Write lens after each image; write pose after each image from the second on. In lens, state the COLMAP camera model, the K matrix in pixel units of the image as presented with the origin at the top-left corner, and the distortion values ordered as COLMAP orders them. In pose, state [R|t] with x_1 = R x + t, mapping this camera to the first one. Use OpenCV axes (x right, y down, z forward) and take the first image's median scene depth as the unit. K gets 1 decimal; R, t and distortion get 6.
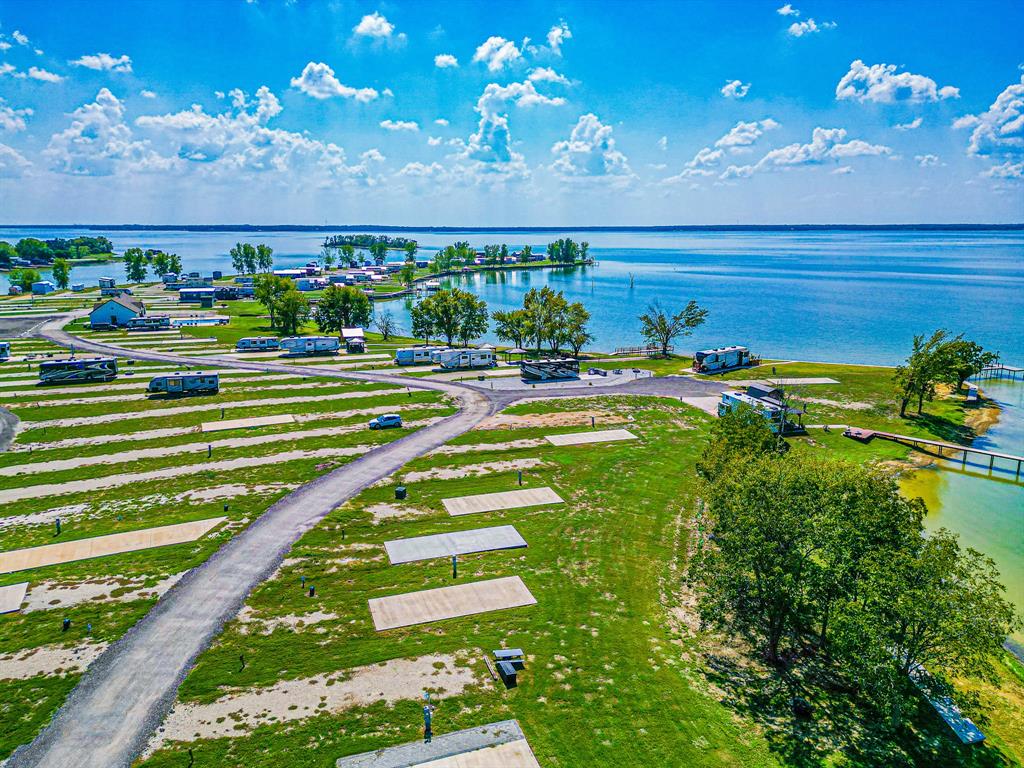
lens RADIAL K [[718.2, 0, 512.1], [0, 718.2, 386.0], [0, 0, 1]] dist [0.077306, -0.077271]
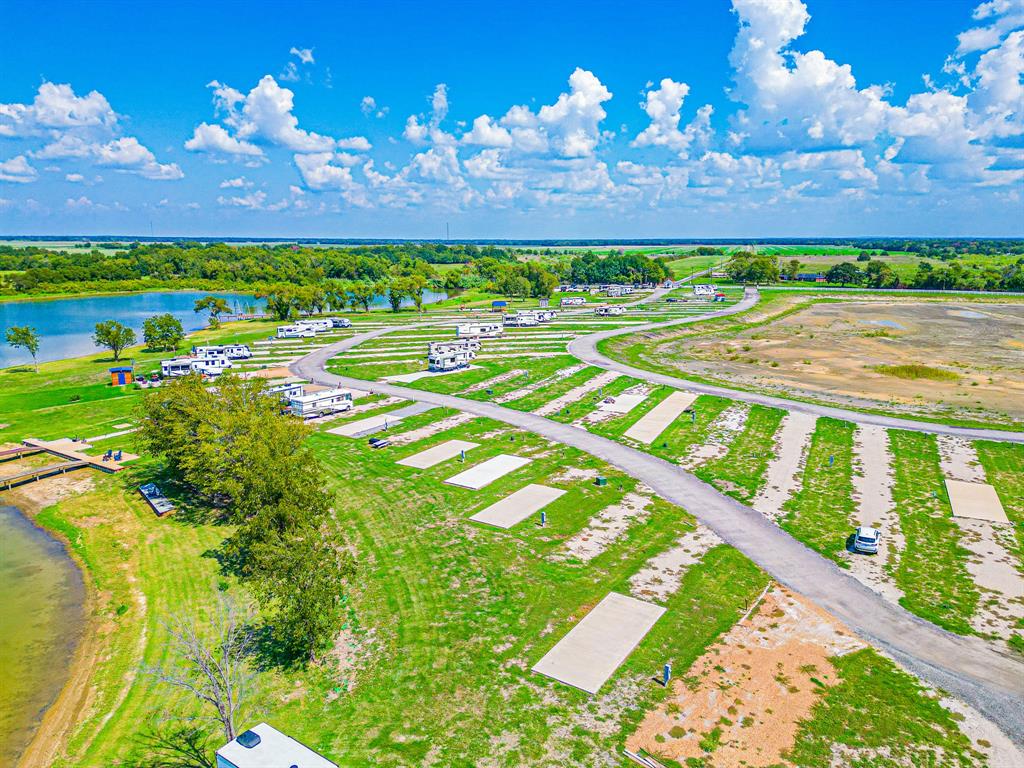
lens RADIAL K [[717.9, 0, 515.0], [0, 717.9, 383.0], [0, 0, 1]] dist [0.074344, -0.070051]
pose [[-0.772047, 0.123320, -0.623486, 0.526220], [-0.138999, 0.924485, 0.354974, -0.308753], [0.620179, 0.360721, -0.696605, 1.445079]]
